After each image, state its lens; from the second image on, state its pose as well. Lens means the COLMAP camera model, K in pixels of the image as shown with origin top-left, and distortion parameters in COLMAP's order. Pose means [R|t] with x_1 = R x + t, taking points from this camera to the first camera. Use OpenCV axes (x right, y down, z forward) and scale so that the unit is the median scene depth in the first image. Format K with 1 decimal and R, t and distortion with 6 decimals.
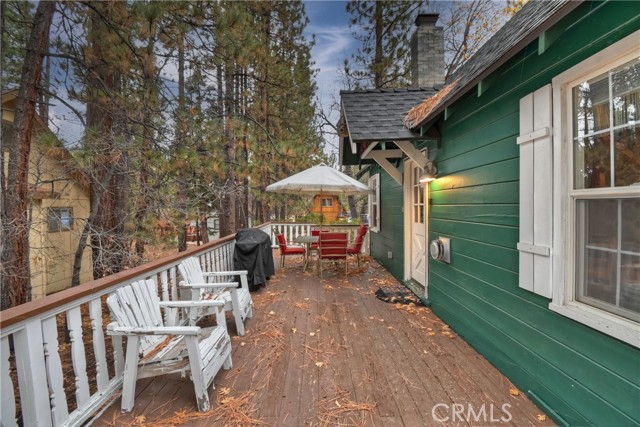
lens RADIAL K [[285.8, 0, 316.9], [0, 285.8, 208.2], [0, 0, 1]] dist [0.004138, -0.008549]
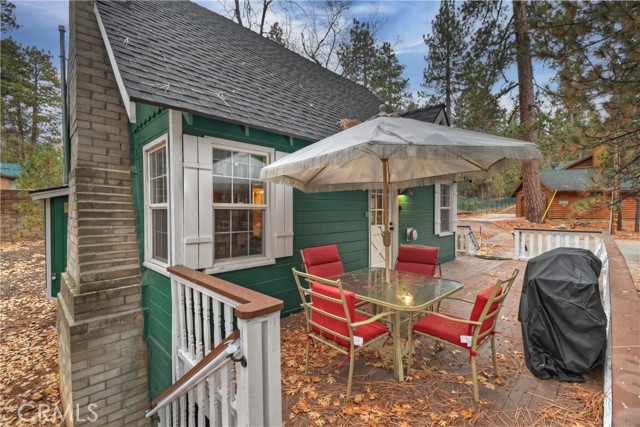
lens RADIAL K [[285.8, 0, 316.9], [0, 285.8, 208.2], [0, 0, 1]] dist [0.004138, -0.008549]
pose [[-0.705588, 0.013617, 0.708491, -0.405071], [0.017307, 0.999848, -0.001980, -0.009968], [-0.708411, 0.010864, -0.705717, 0.860500]]
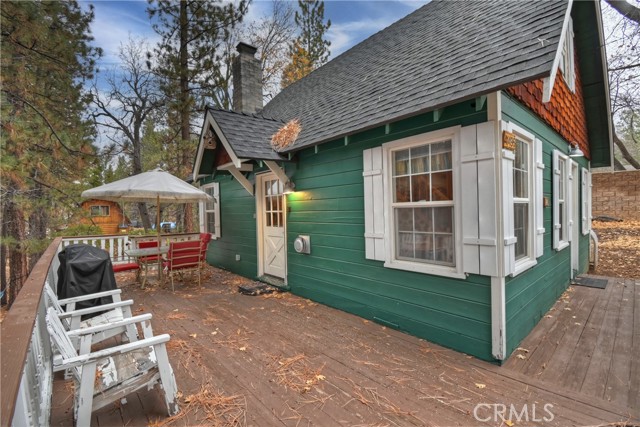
lens RADIAL K [[285.8, 0, 316.9], [0, 285.8, 208.2], [0, 0, 1]] dist [0.004138, -0.008549]
pose [[0.762492, -0.003806, 0.646986, -0.371609], [0.020991, 0.999602, -0.018858, -0.001206], [-0.646657, 0.027960, 0.762268, -0.076668]]
